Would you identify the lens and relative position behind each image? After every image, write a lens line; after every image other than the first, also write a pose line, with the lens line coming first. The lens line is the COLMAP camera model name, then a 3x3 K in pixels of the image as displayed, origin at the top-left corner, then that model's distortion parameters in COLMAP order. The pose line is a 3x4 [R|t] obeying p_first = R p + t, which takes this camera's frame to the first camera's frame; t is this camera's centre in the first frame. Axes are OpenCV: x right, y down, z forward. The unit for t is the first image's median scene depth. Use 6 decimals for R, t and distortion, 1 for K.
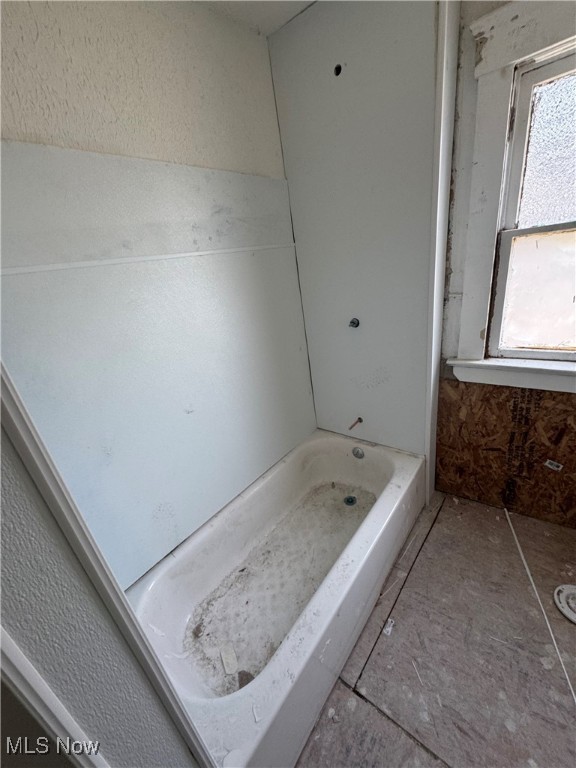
lens RADIAL K [[305.8, 0, 288.0], [0, 305.8, 384.0], [0, 0, 1]] dist [-0.003332, -0.000114]
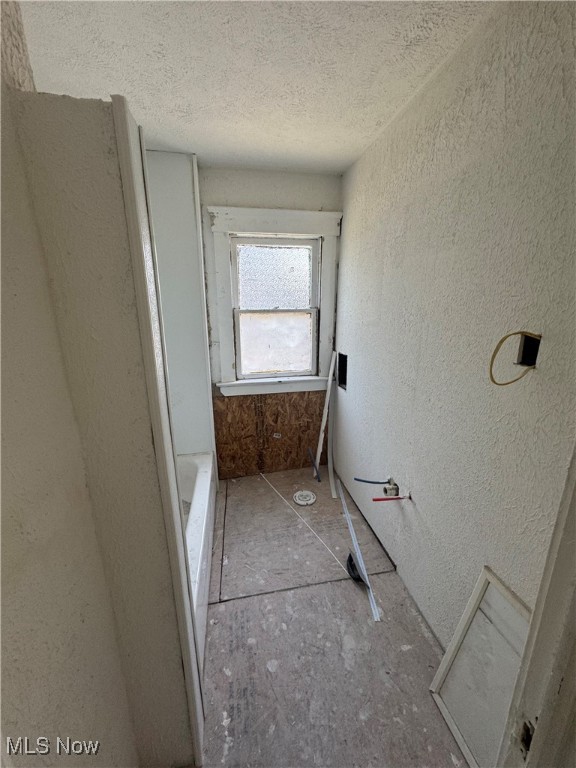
lens RADIAL K [[305.8, 0, 288.0], [0, 305.8, 384.0], [0, 0, 1]] dist [-0.003332, -0.000114]
pose [[0.646039, -0.053201, 0.761448, -0.437421], [0.205317, 0.972914, -0.106222, 0.168013], [-0.735173, 0.224962, 0.639463, -0.266793]]
